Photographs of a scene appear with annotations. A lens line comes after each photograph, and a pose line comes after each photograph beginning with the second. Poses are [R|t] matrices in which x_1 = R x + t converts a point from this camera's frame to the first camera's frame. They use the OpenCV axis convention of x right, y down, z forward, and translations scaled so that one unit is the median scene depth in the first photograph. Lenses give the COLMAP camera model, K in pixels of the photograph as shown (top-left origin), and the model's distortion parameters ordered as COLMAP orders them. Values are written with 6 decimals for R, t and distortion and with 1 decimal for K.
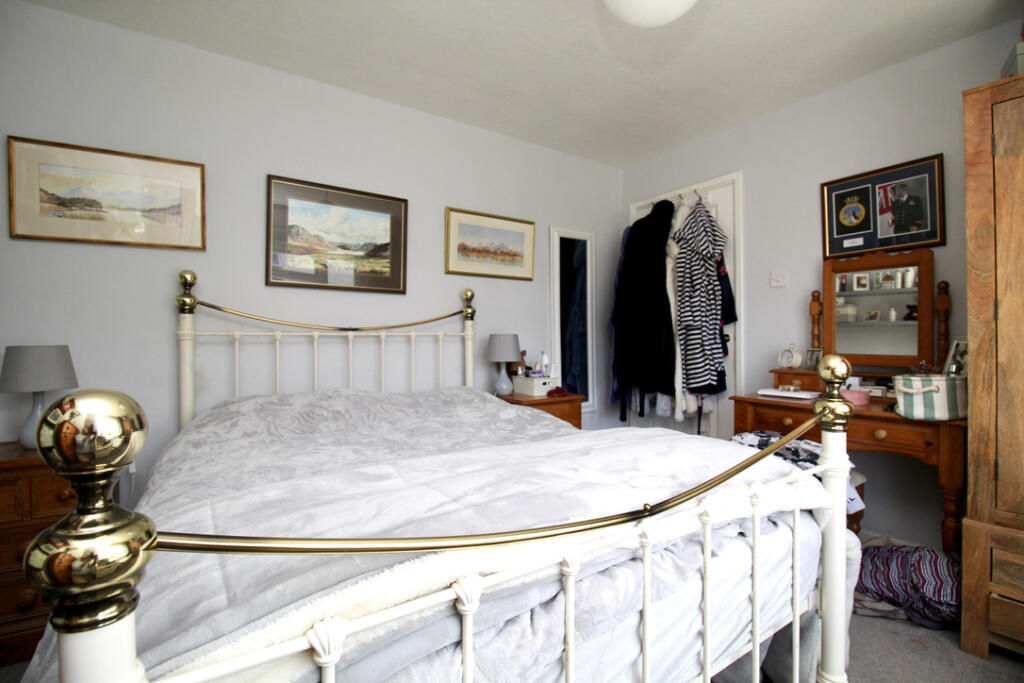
lens RADIAL K [[485.8, 0, 512.9], [0, 485.8, 341.9], [0, 0, 1]] dist [-0.003113, -0.000745]
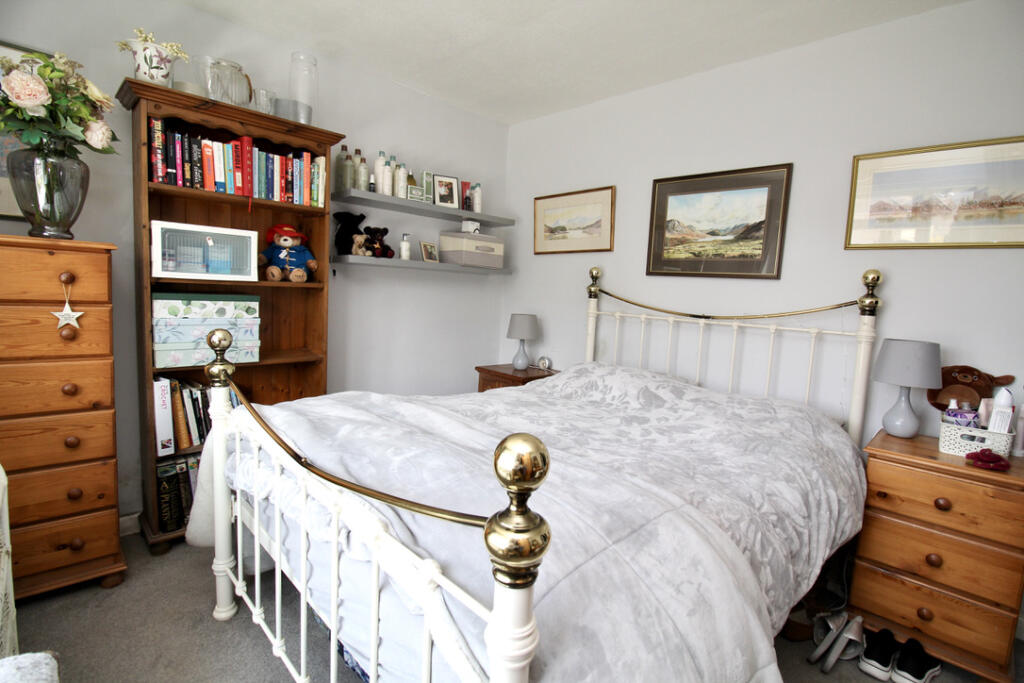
lens RADIAL K [[485.8, 0, 515.1], [0, 485.8, 337.6], [0, 0, 1]] dist [-0.003113, -0.000745]
pose [[0.184448, 0.110548, -0.976605, 0.552037], [-0.054803, 0.993265, 0.102084, -0.062016], [0.981313, 0.034692, 0.189264, 0.416484]]
